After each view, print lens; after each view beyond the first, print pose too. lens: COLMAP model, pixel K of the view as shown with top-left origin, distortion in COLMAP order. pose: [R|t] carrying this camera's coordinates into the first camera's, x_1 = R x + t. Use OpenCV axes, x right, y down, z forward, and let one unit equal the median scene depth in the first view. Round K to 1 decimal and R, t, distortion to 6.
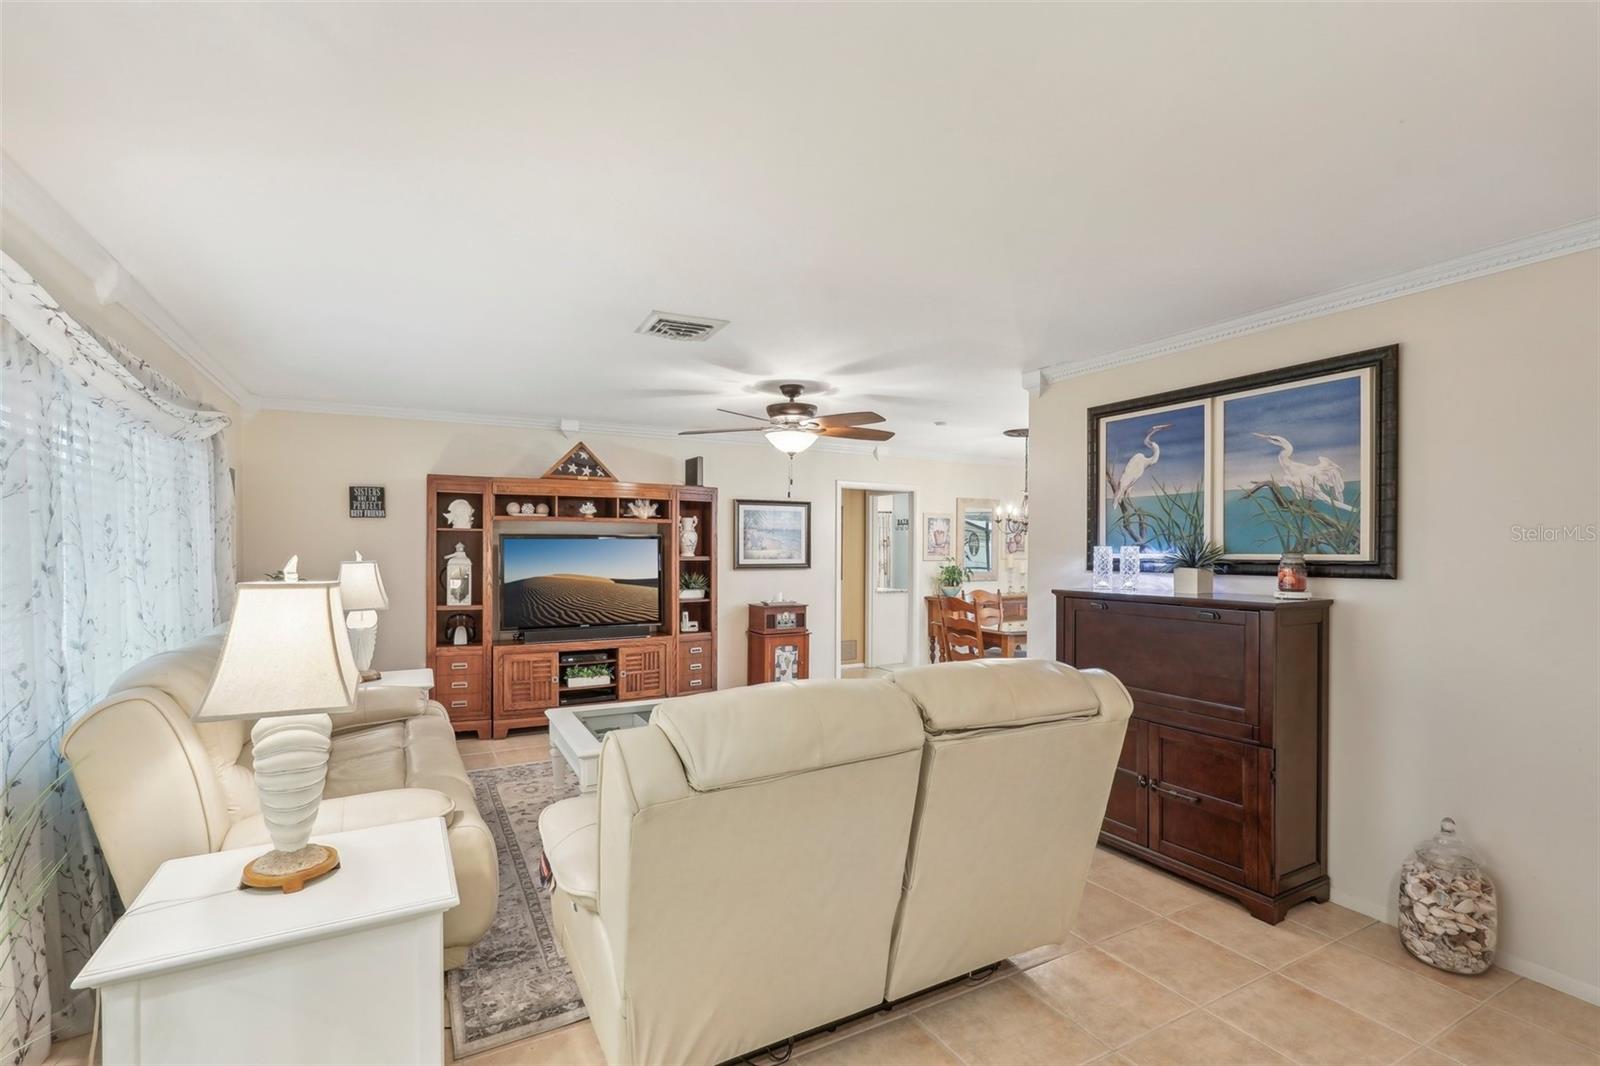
lens RADIAL K [[734.1, 0, 782.8], [0, 734.1, 549.7], [0, 0, 1]] dist [0.023779, 0.000593]
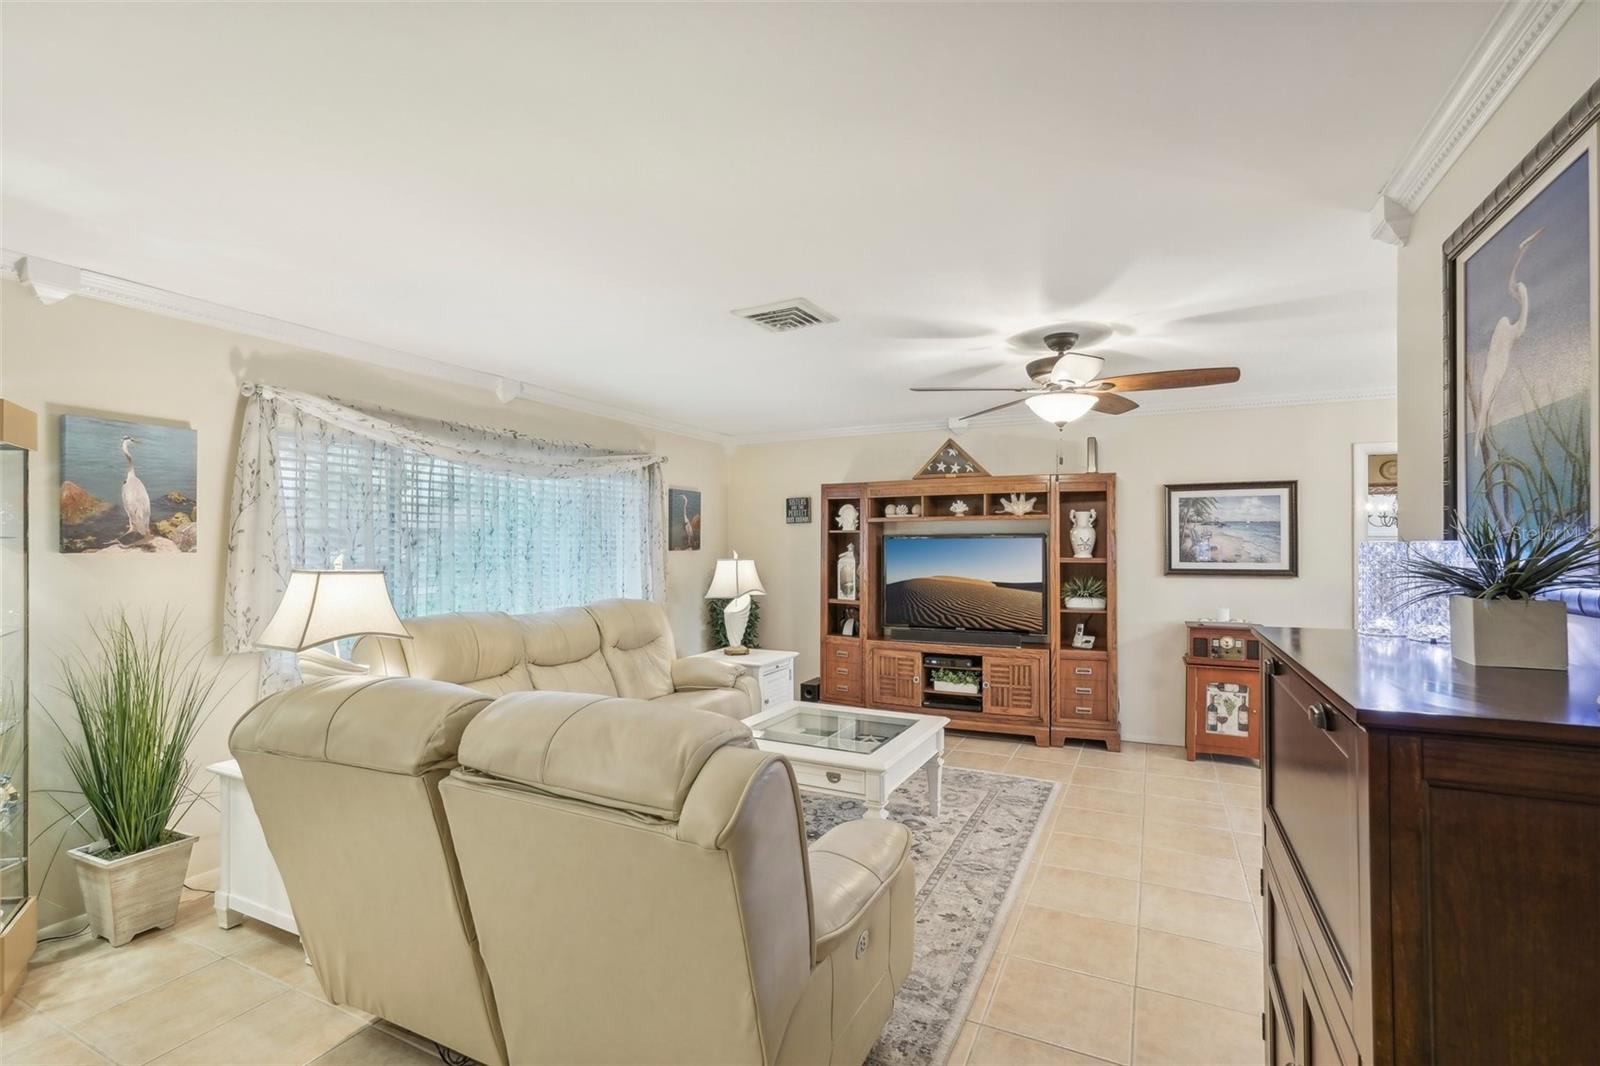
lens RADIAL K [[713.0, 0, 805.7], [0, 713.0, 544.9], [0, 0, 1]] dist [-0.000900, 0.000513]
pose [[0.599038, -0.005334, -0.800703, 0.360859], [-0.000737, 0.999974, -0.007213, 0.000409], [0.800720, 0.004911, 0.599018, 0.284777]]
